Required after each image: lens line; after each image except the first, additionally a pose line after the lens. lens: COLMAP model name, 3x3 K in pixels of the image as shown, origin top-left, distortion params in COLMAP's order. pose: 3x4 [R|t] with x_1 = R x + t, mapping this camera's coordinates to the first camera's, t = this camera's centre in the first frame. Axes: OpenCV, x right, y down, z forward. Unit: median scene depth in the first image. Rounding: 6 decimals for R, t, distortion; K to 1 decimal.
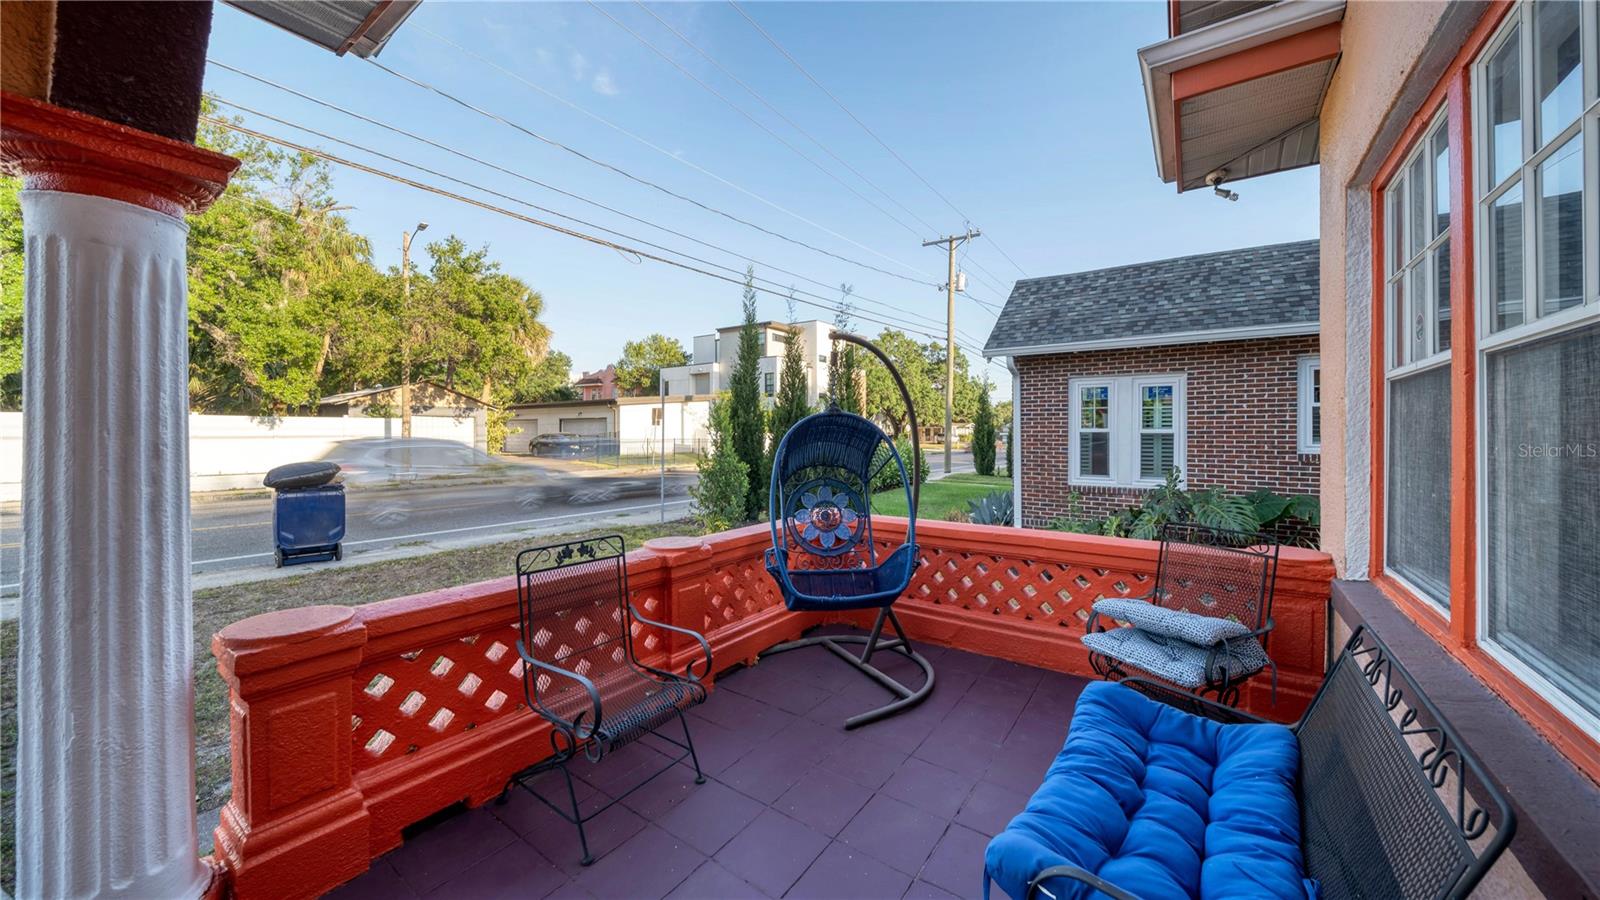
lens RADIAL K [[563.8, 0, 797.1], [0, 563.8, 434.4], [0, 0, 1]] dist [0.000429, -0.001547]
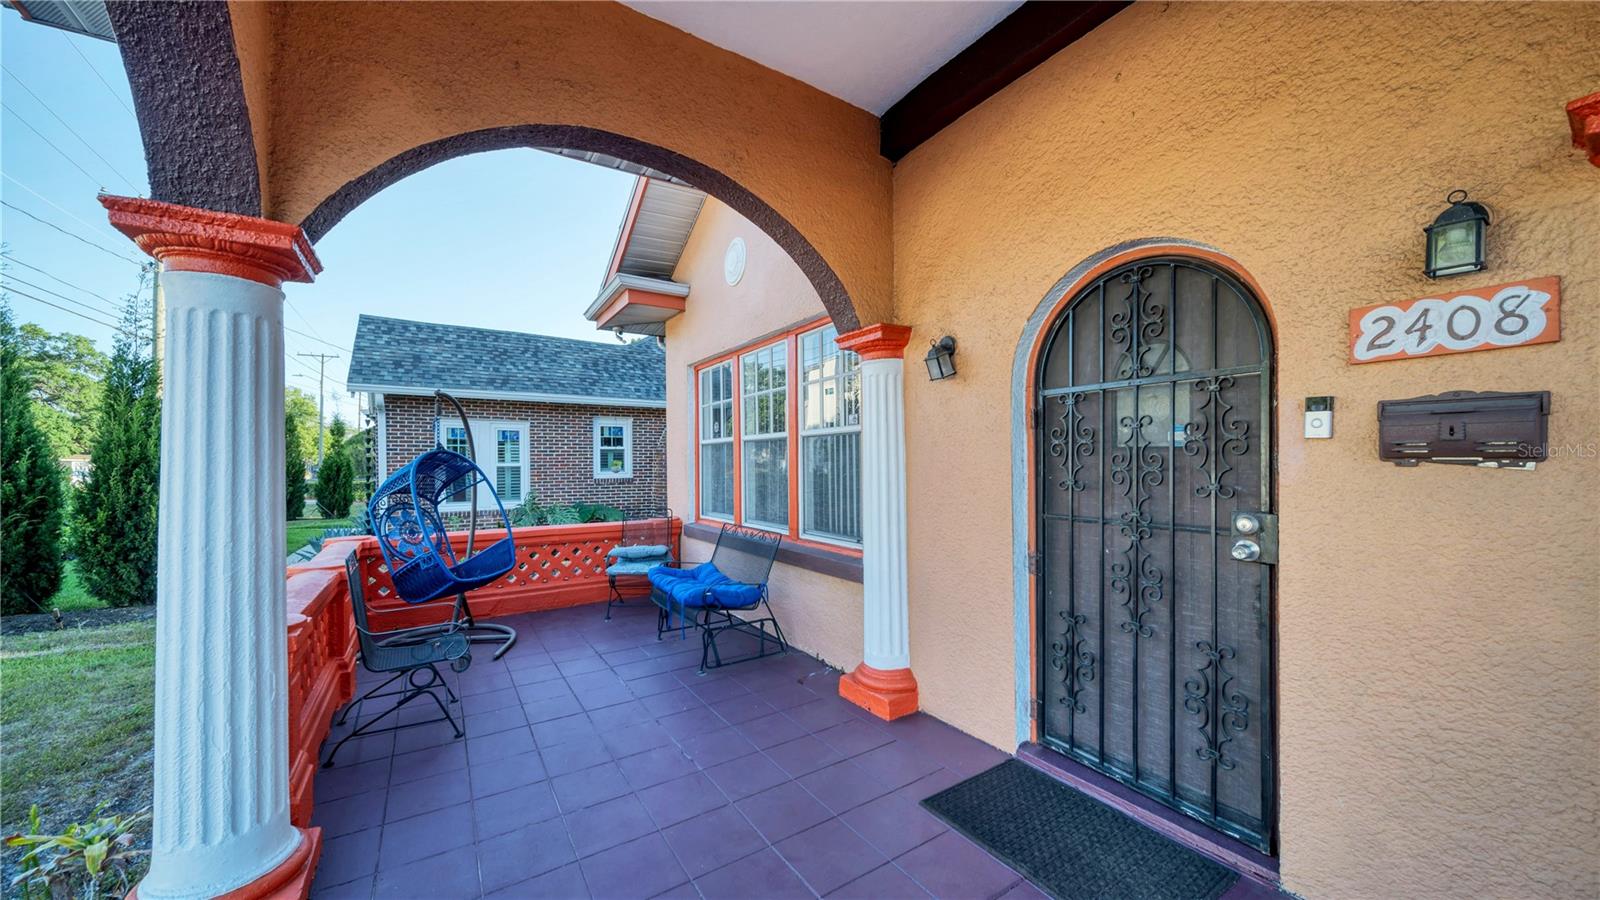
lens RADIAL K [[563.8, 0, 800.6], [0, 563.8, 465.1], [0, 0, 1]] dist [0.000429, -0.001547]
pose [[0.361231, -0.005948, 0.932457, -0.323118], [0.011981, 0.999927, 0.001737, 0.000986], [-0.932399, 0.010544, 0.361276, -0.100807]]
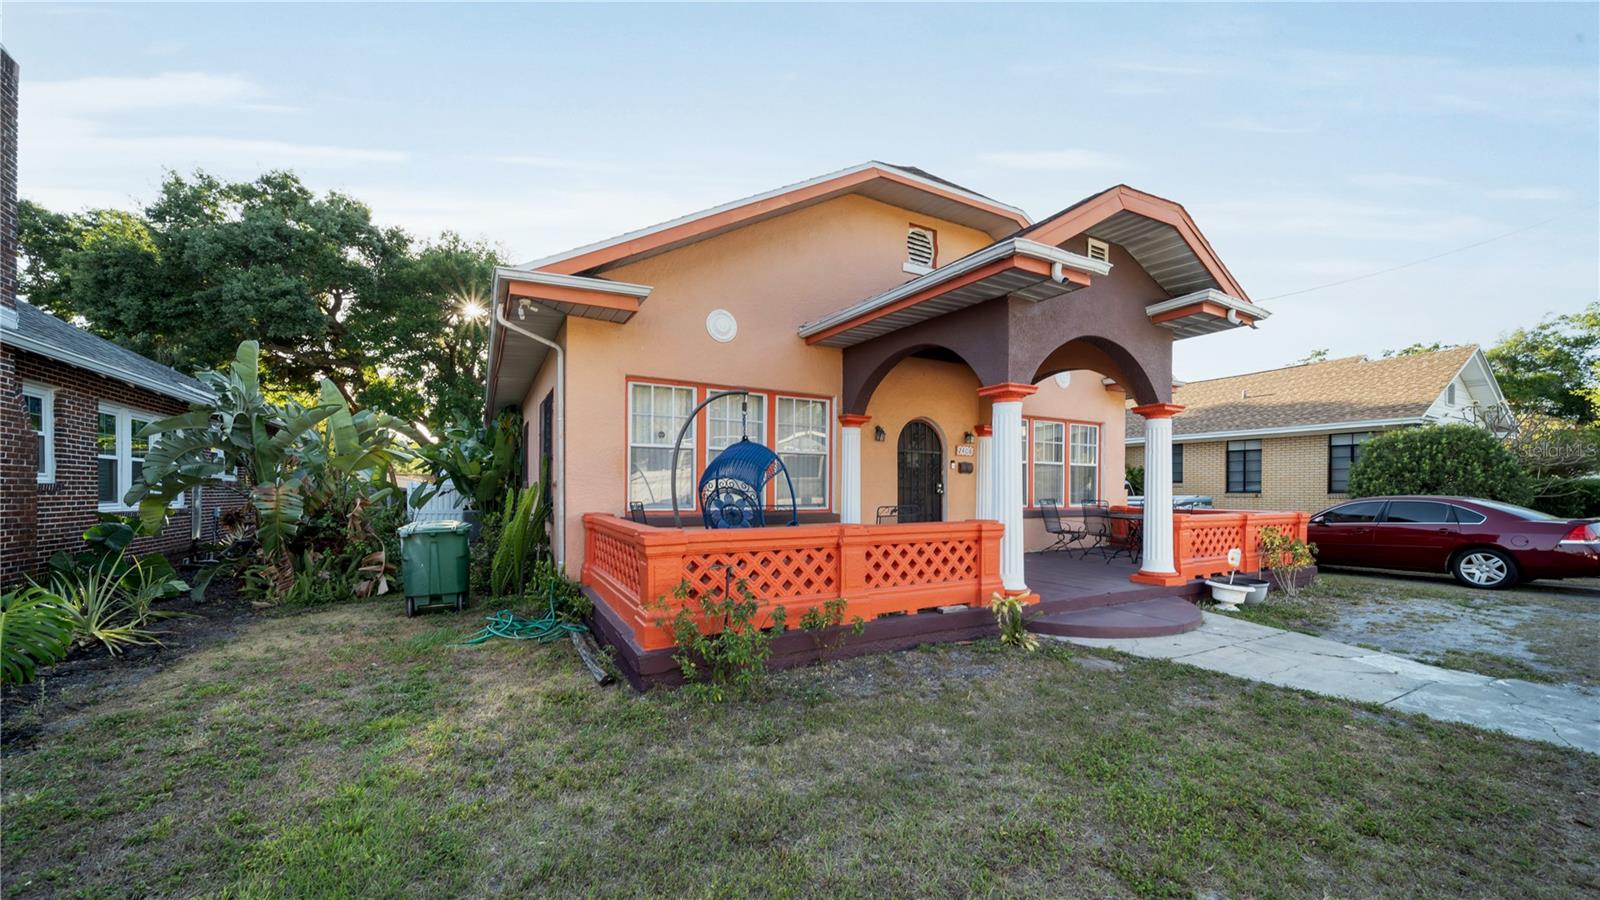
lens RADIAL K [[573.0, 0, 802.5], [0, 573.0, 488.1], [0, 0, 1]] dist [-0.003598, -0.000458]
pose [[-0.900316, -0.004274, 0.435216, -0.286322], [-0.004915, 0.999988, -0.000348, 0.032887], [-0.435209, -0.002452, -0.900326, 0.873997]]
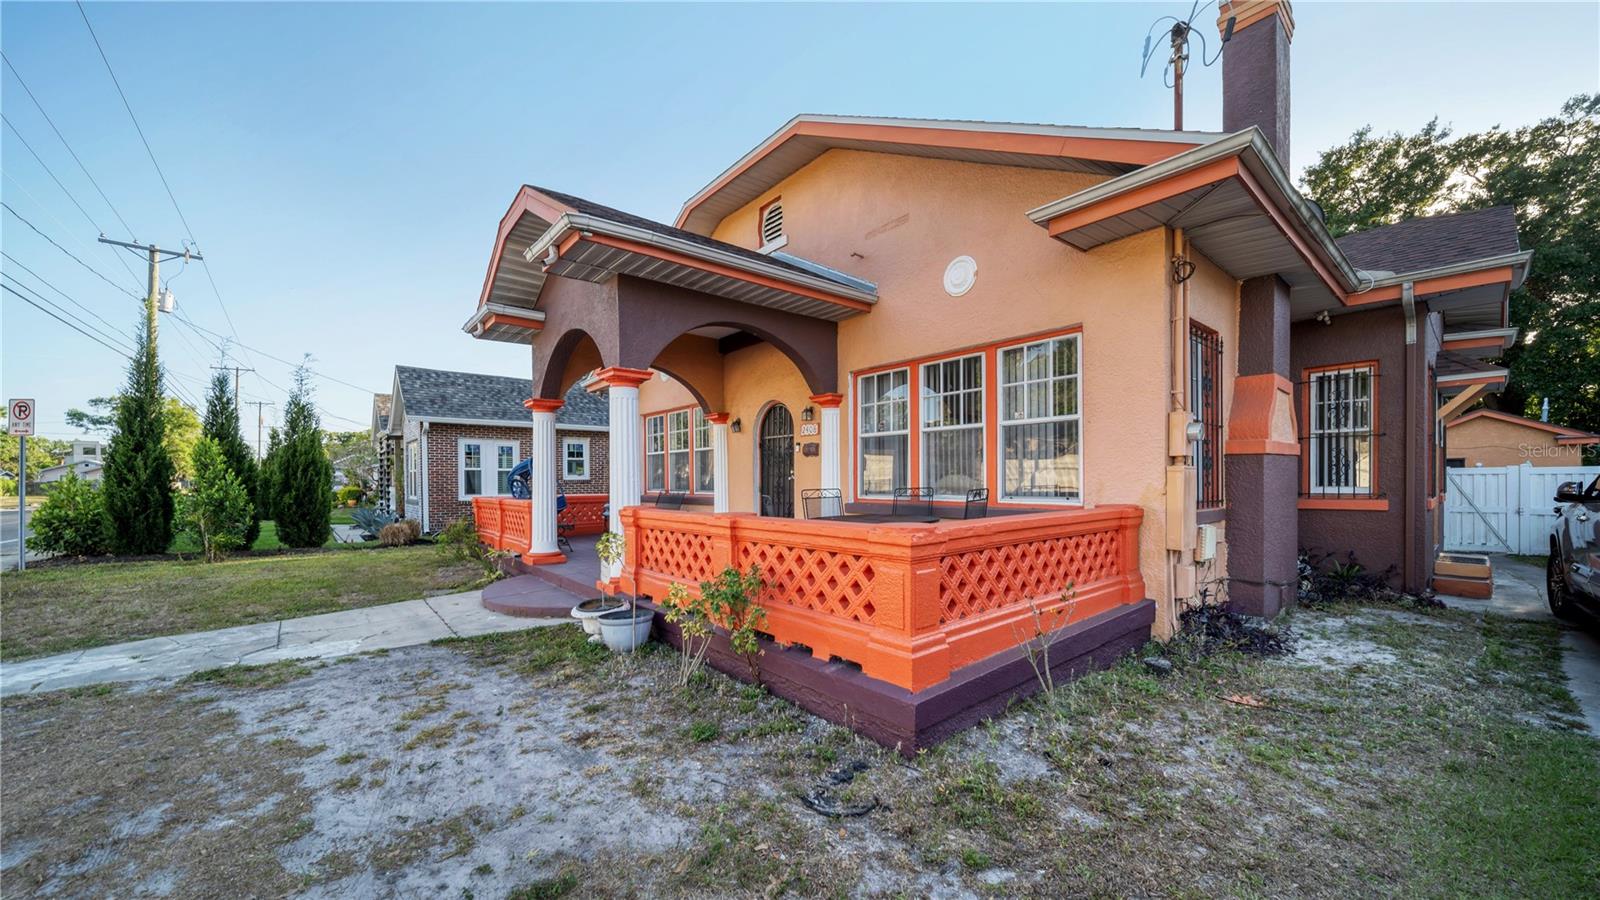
lens RADIAL K [[563.8, 0, 800.4], [0, 563.8, 484.2], [0, 0, 1]] dist [0.000429, -0.001547]
pose [[0.233301, -0.010302, 0.972350, -0.961961], [0.012259, 0.999896, 0.007653, 0.040283], [-0.972327, 0.010135, 0.233403, -0.415028]]
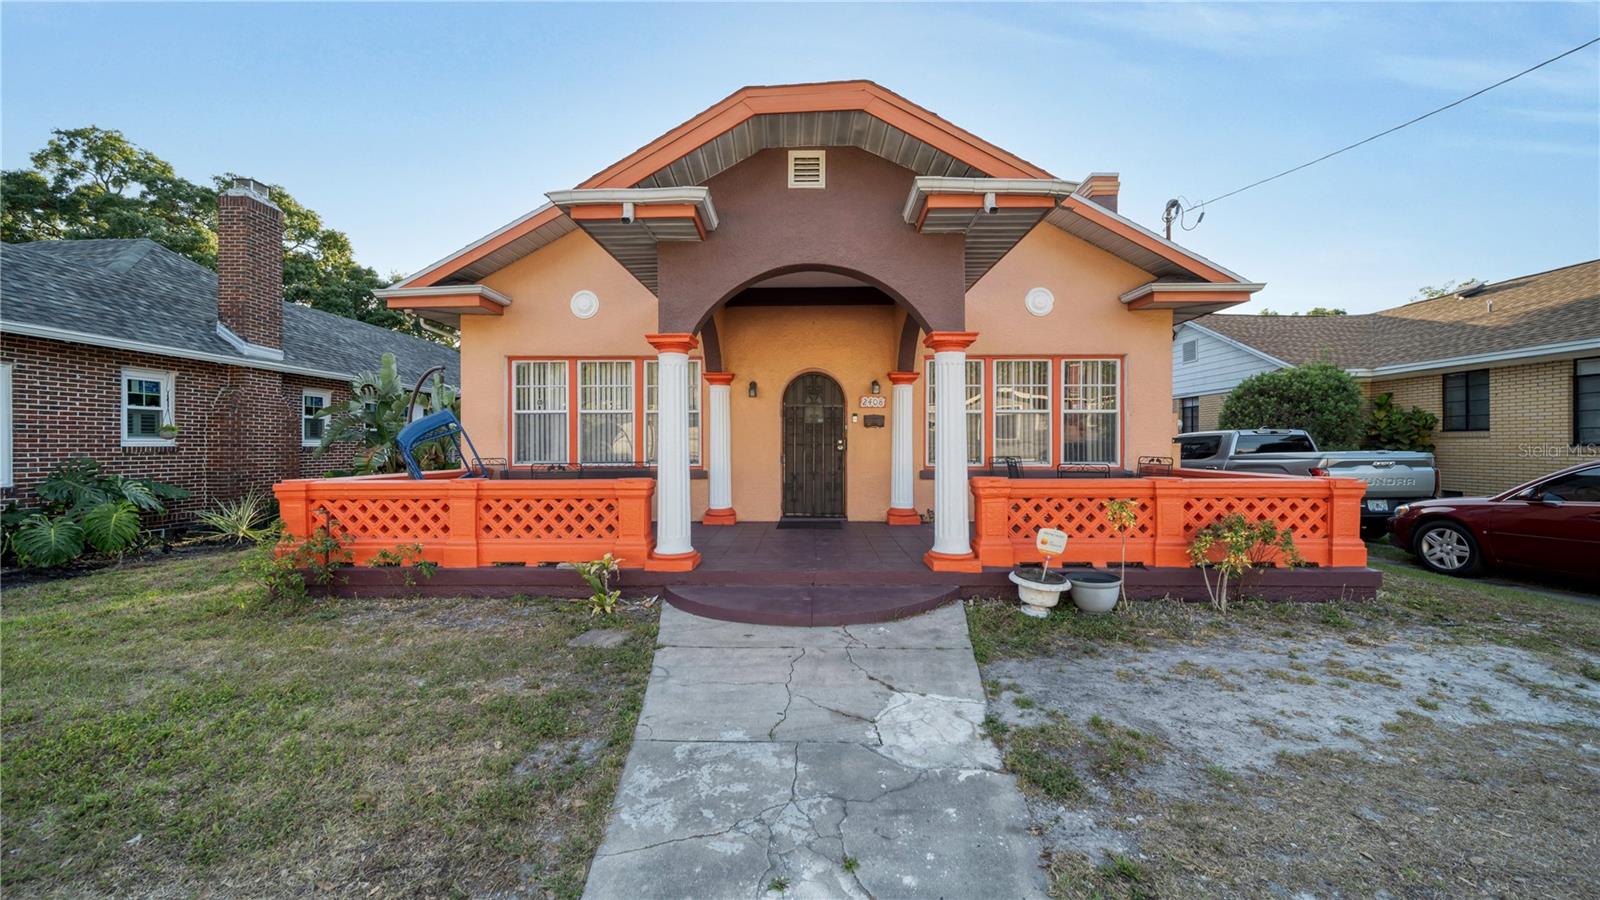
lens RADIAL K [[563.8, 0, 789.0], [0, 563.8, 438.2], [0, 0, 1]] dist [0.000429, -0.001547]
pose [[-0.568593, 0.013483, 0.822508, -0.779639], [0.004225, 0.999900, -0.013470, 0.032902], [-0.822608, -0.004183, -0.568593, 0.421757]]
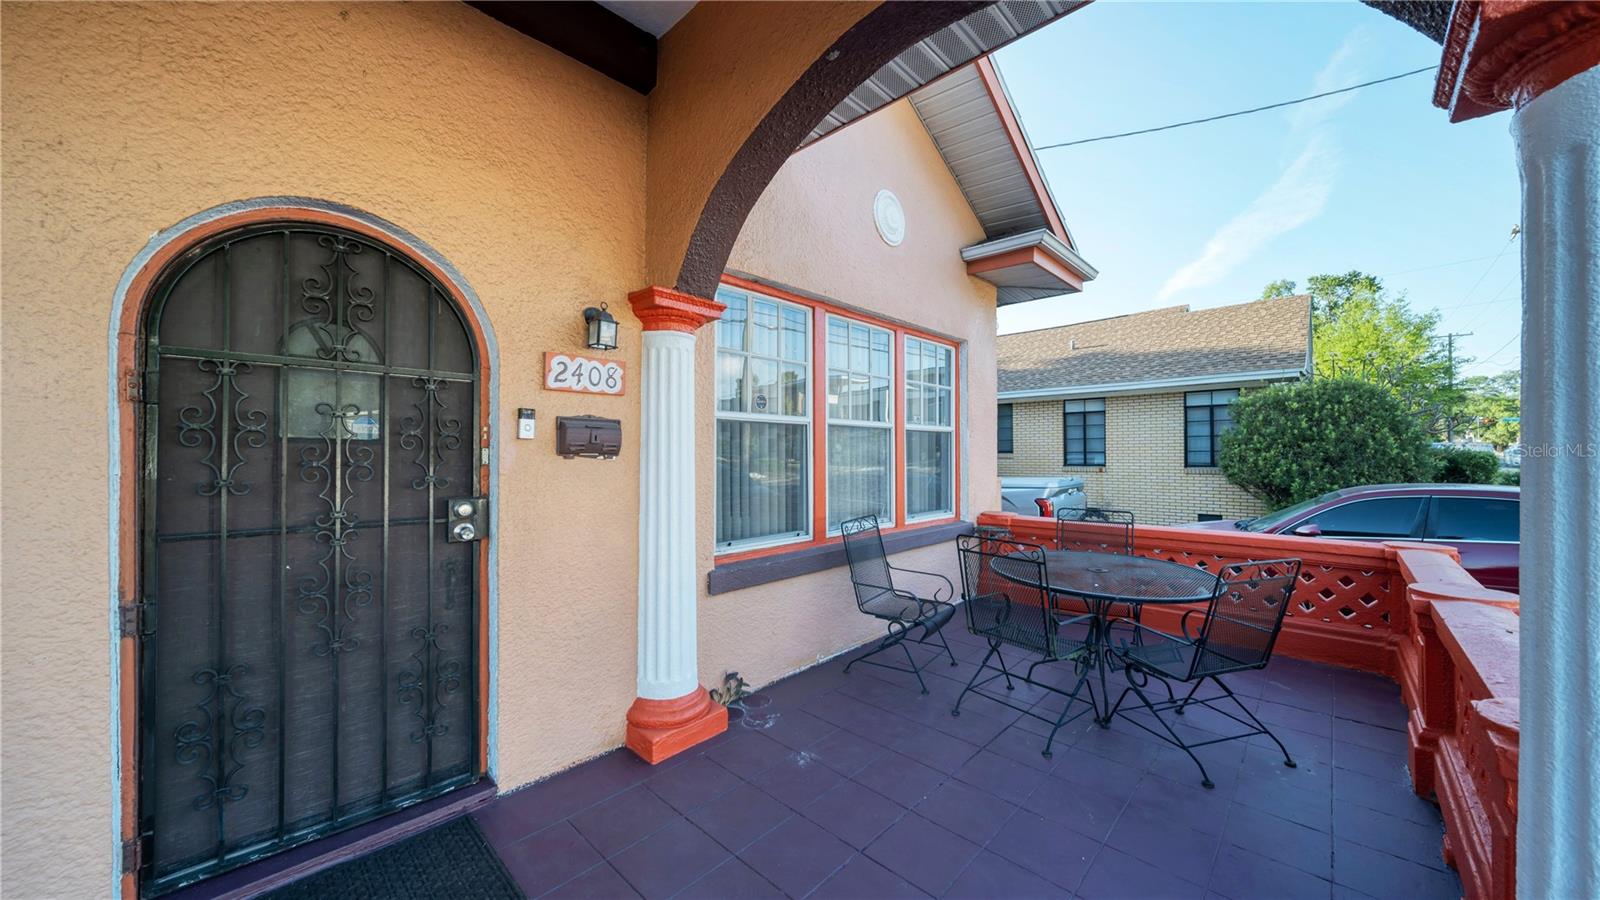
lens RADIAL K [[557.7, 0, 797.2], [0, 557.7, 450.6], [0, 0, 1]] dist [-0.001927, -0.000105]
pose [[-0.990286, 0.004461, 0.138976, -0.240371], [0.004032, 0.999986, -0.003370, 0.001285], [-0.138989, -0.002777, -0.990290, 0.046426]]
